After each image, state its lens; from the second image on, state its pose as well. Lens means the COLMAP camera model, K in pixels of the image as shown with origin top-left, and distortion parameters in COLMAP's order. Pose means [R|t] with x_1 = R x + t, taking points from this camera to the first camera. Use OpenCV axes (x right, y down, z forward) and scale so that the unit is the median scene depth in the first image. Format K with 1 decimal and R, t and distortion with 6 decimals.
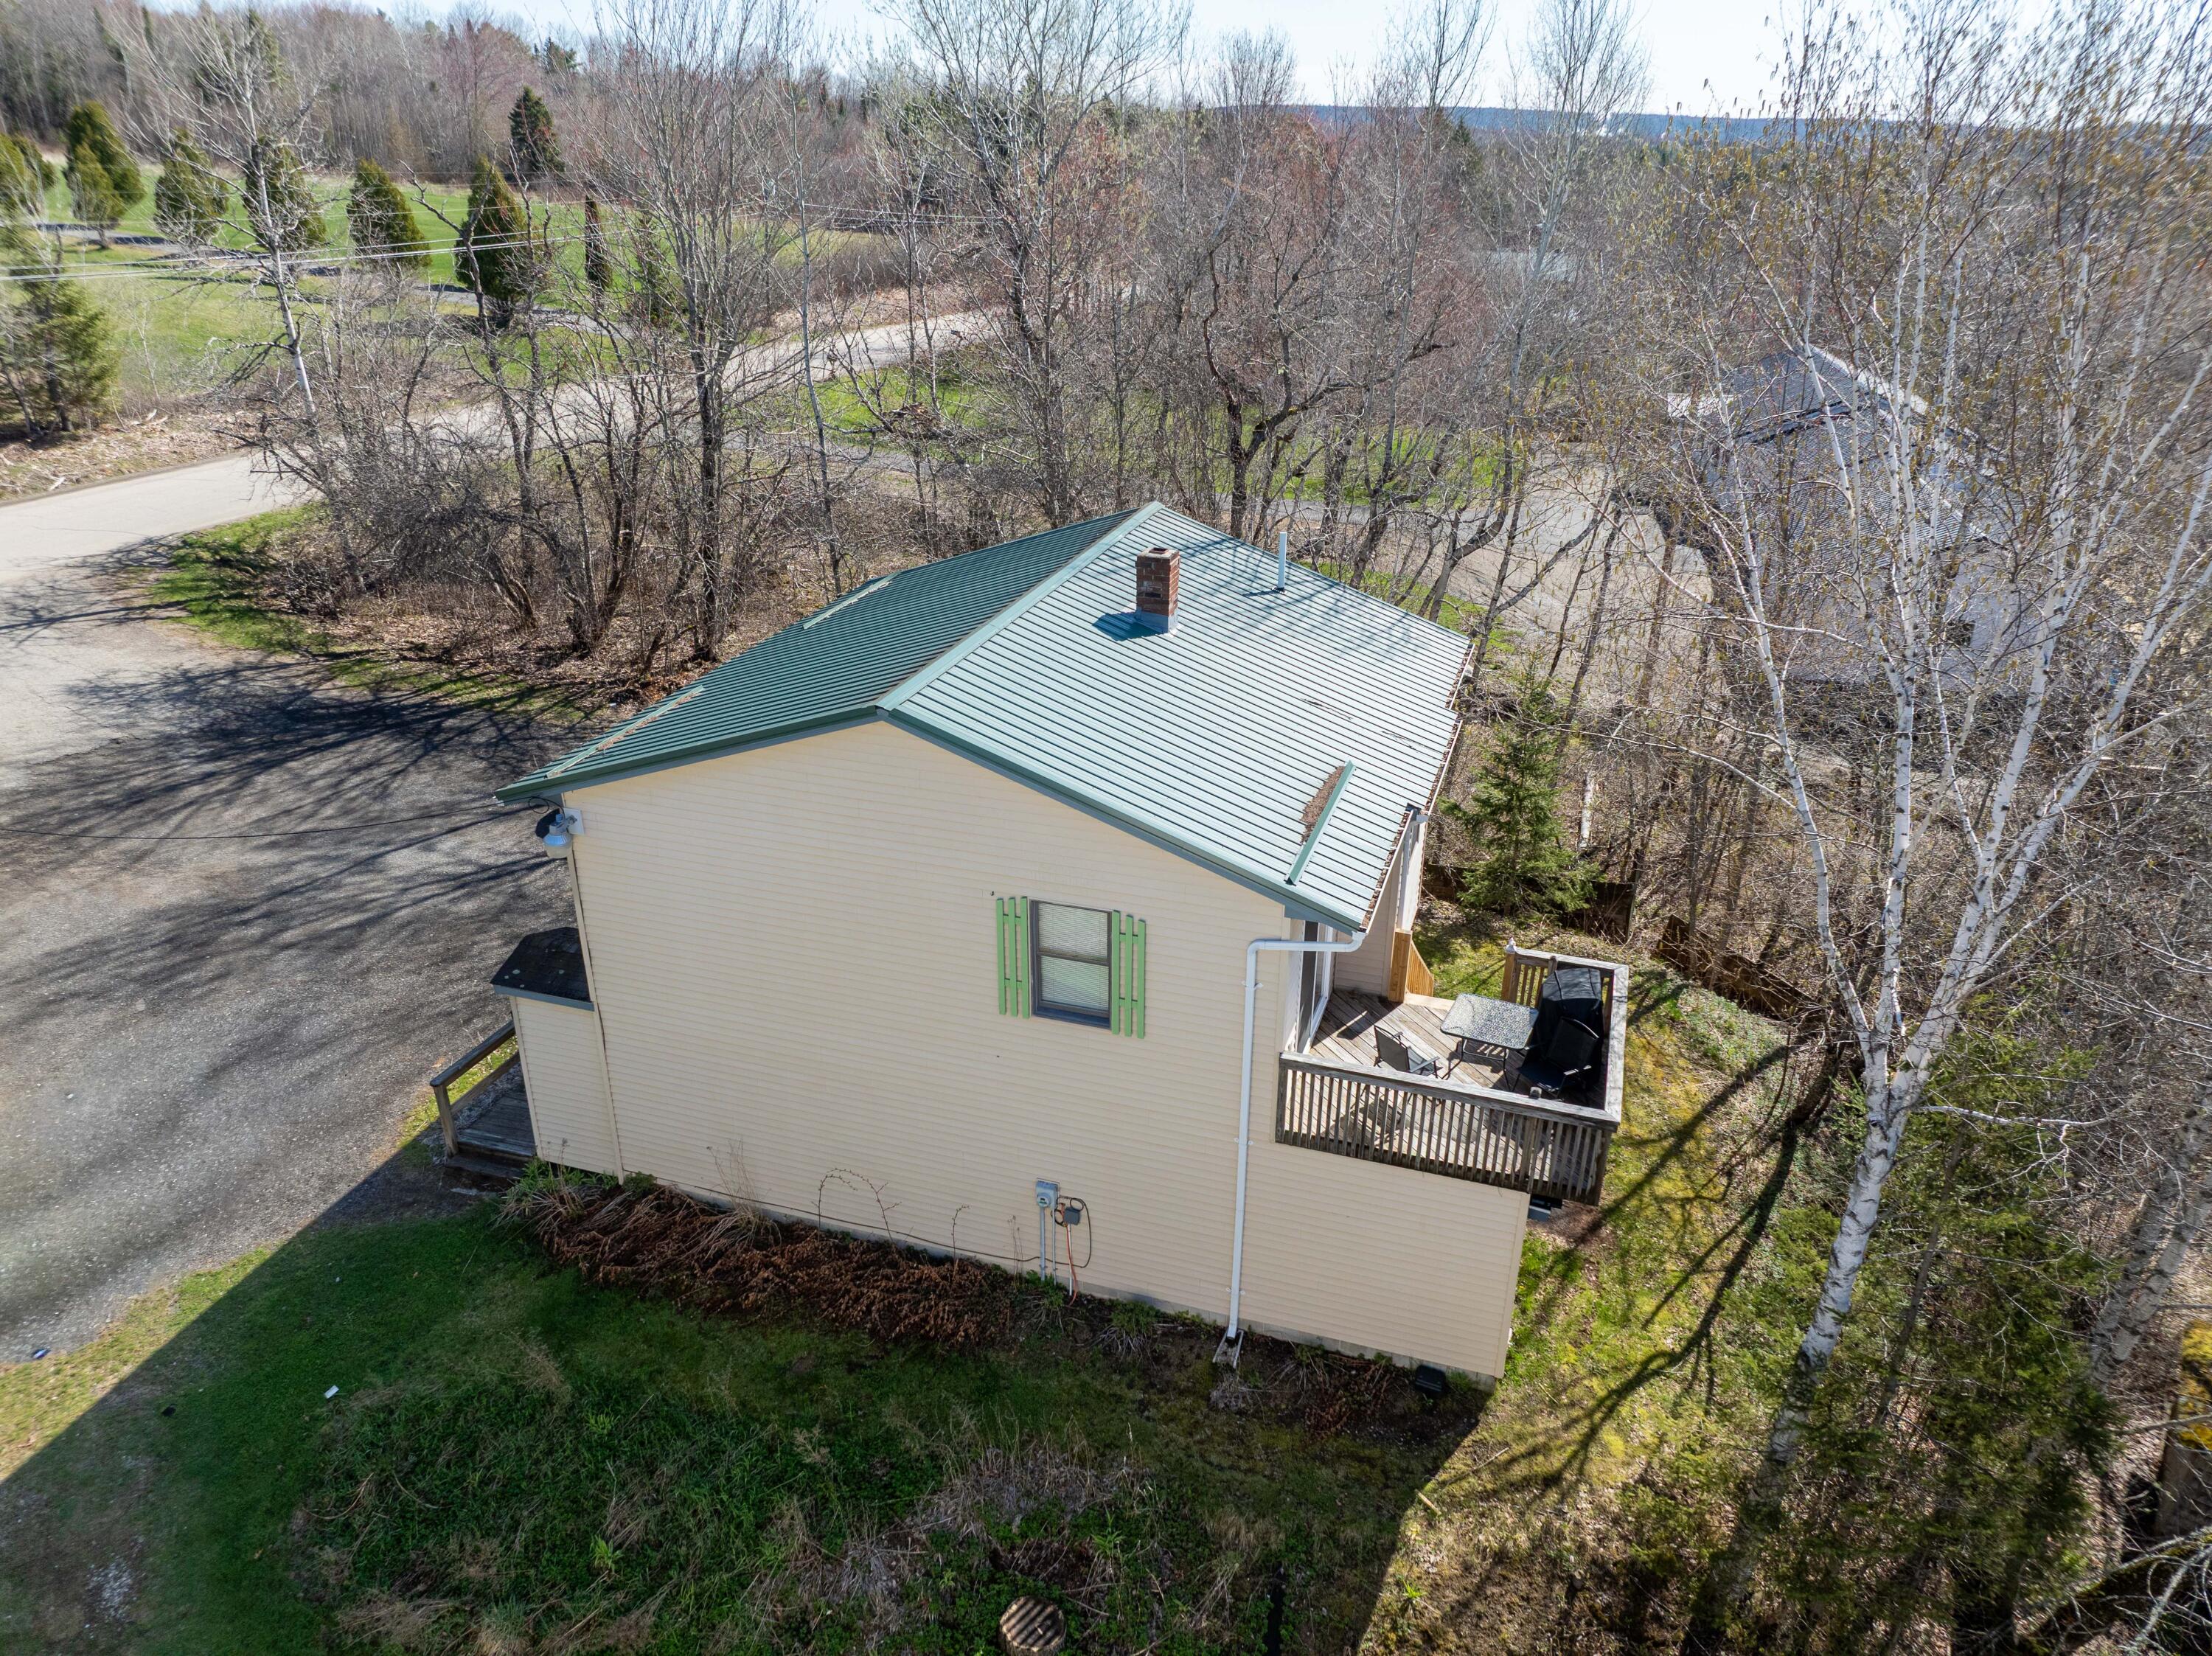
lens RADIAL K [[1557.3, 0, 1106.0], [0, 1557.3, 828.0], [0, 0, 1]] dist [-0.015543, -0.025740]
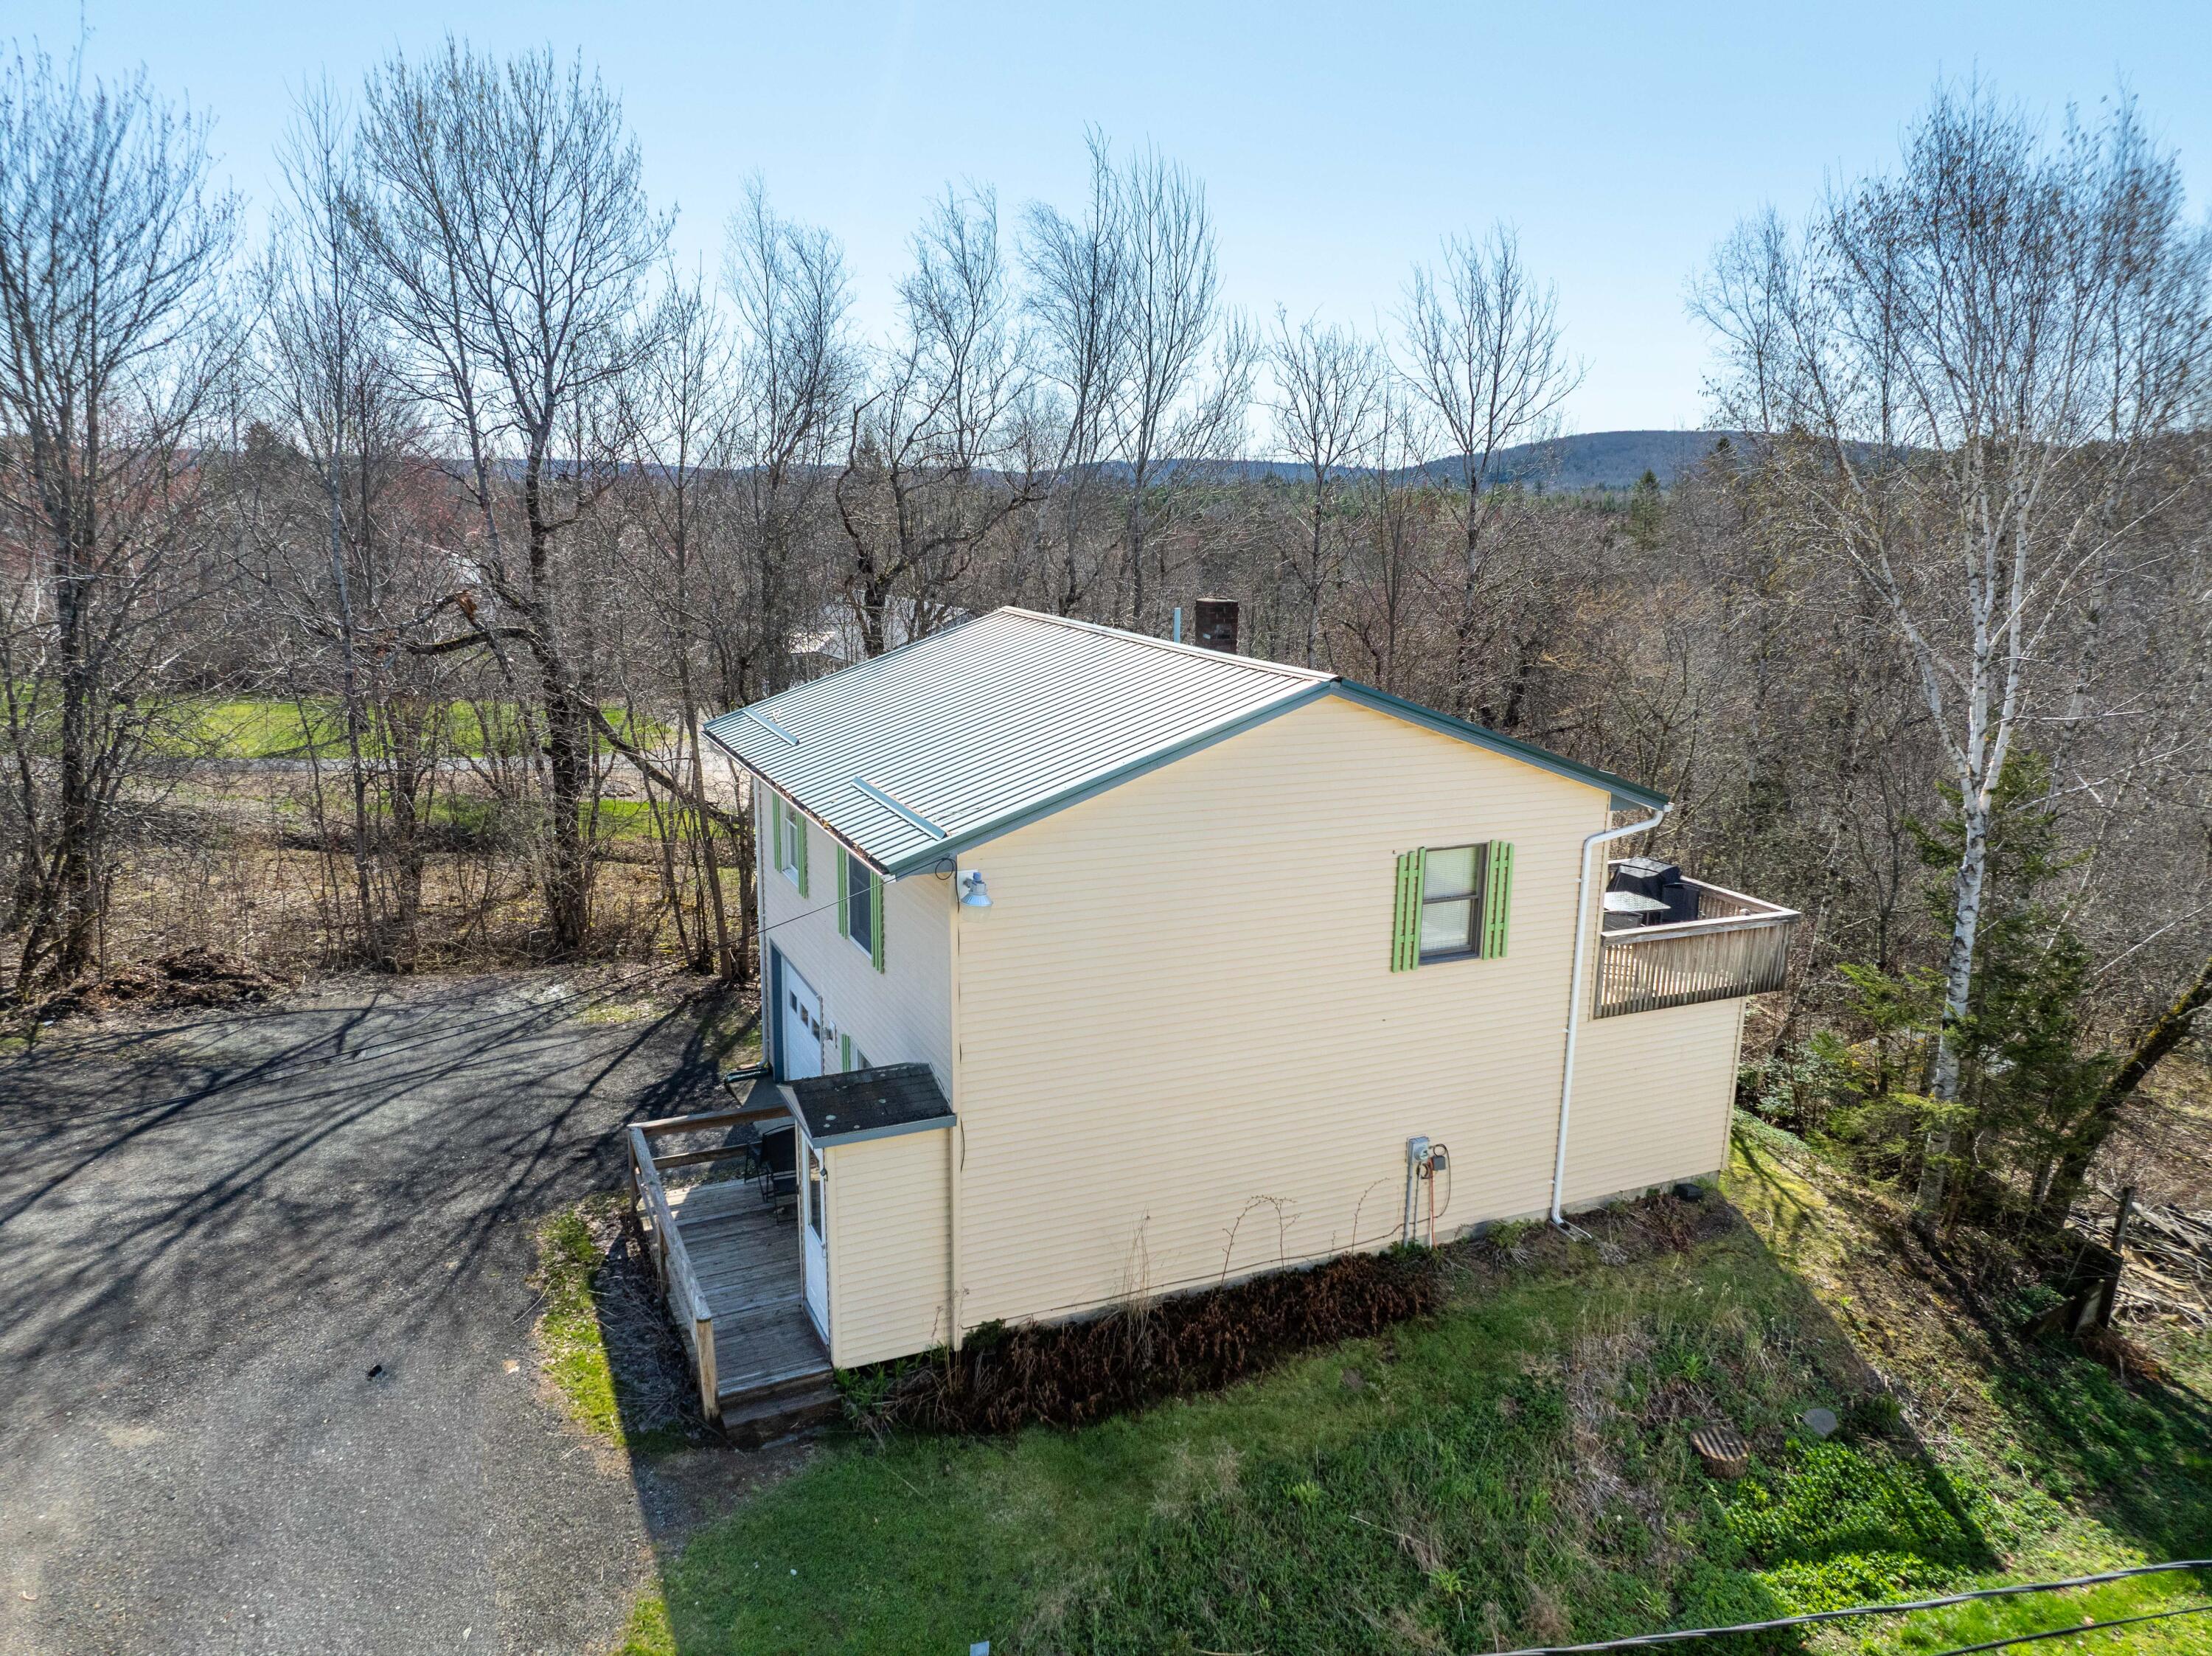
lens RADIAL K [[1547.8, 0, 1106.0], [0, 1547.8, 828.0], [0, 0, 1]] dist [-0.051822, -0.001443]
pose [[0.739354, -0.145490, 0.657410, -0.886368], [0.269062, 0.958872, -0.090393, 0.066992], [-0.617221, 0.243717, 0.748091, 0.312592]]
